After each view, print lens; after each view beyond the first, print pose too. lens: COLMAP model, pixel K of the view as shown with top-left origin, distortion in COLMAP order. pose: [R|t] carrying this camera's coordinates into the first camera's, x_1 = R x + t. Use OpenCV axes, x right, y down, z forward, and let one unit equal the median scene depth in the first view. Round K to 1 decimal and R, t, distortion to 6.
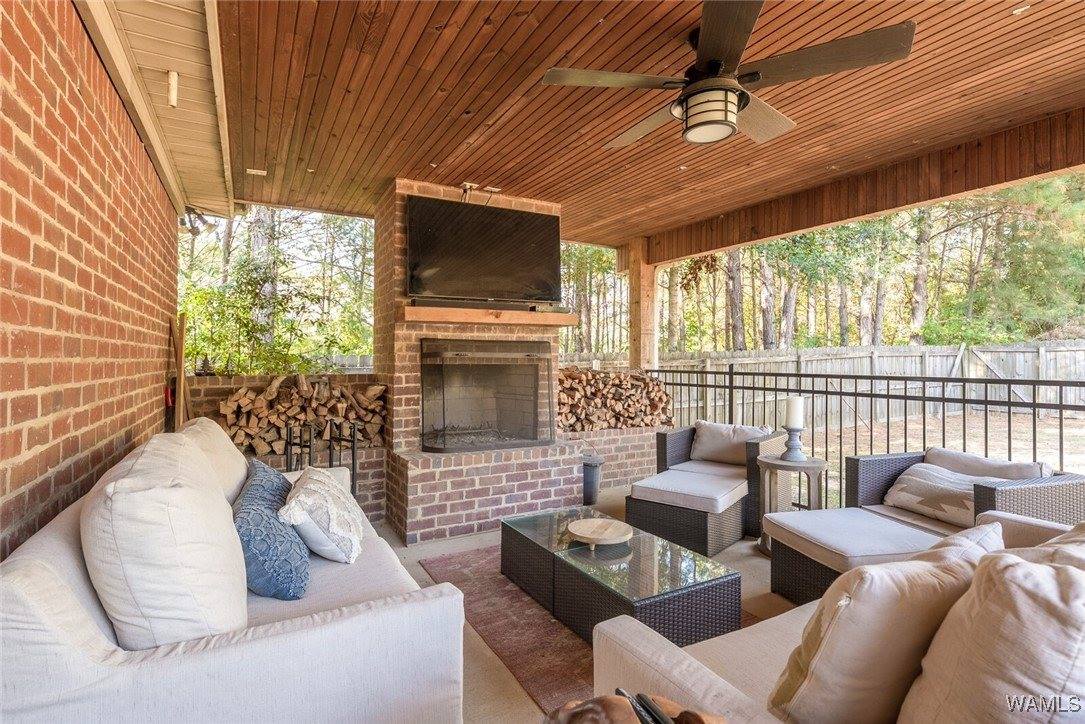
lens RADIAL K [[524.9, 0, 541.2], [0, 524.9, 351.8], [0, 0, 1]] dist [0.000908, -0.000001]
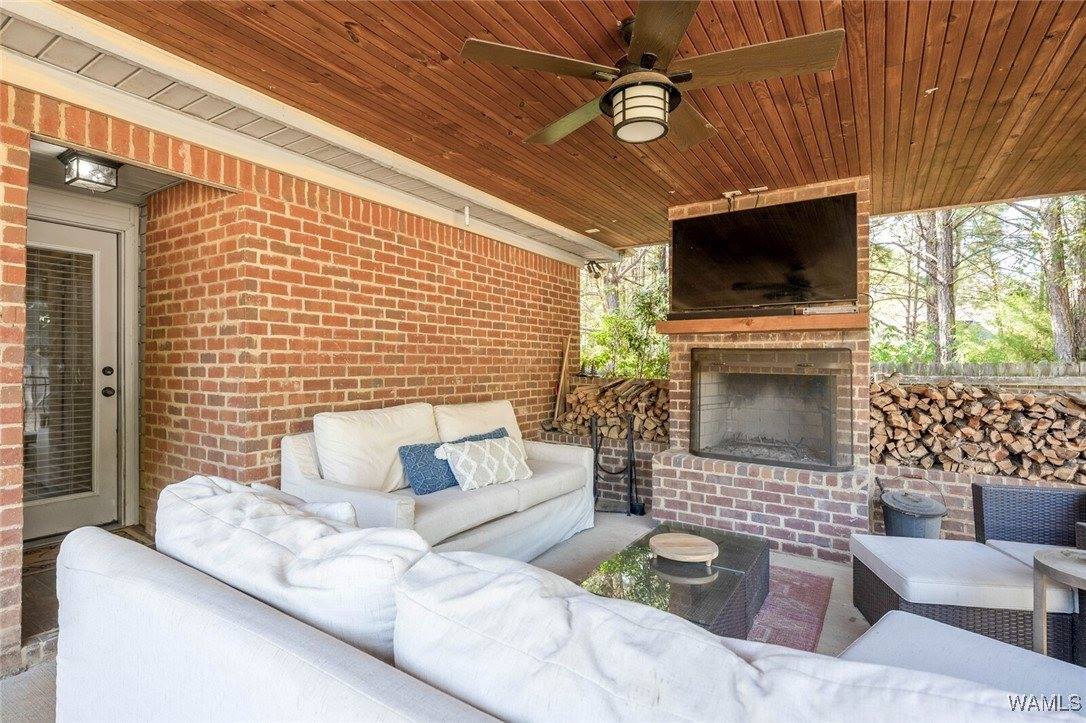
lens RADIAL K [[523.4, 0, 543.0], [0, 523.4, 361.5], [0, 0, 1]] dist [-0.002247, -0.000888]
pose [[0.468933, 0.004178, -0.883224, 0.561443], [0.001305, 0.999984, 0.005424, -0.004324], [0.883233, -0.003696, 0.468920, 0.214203]]
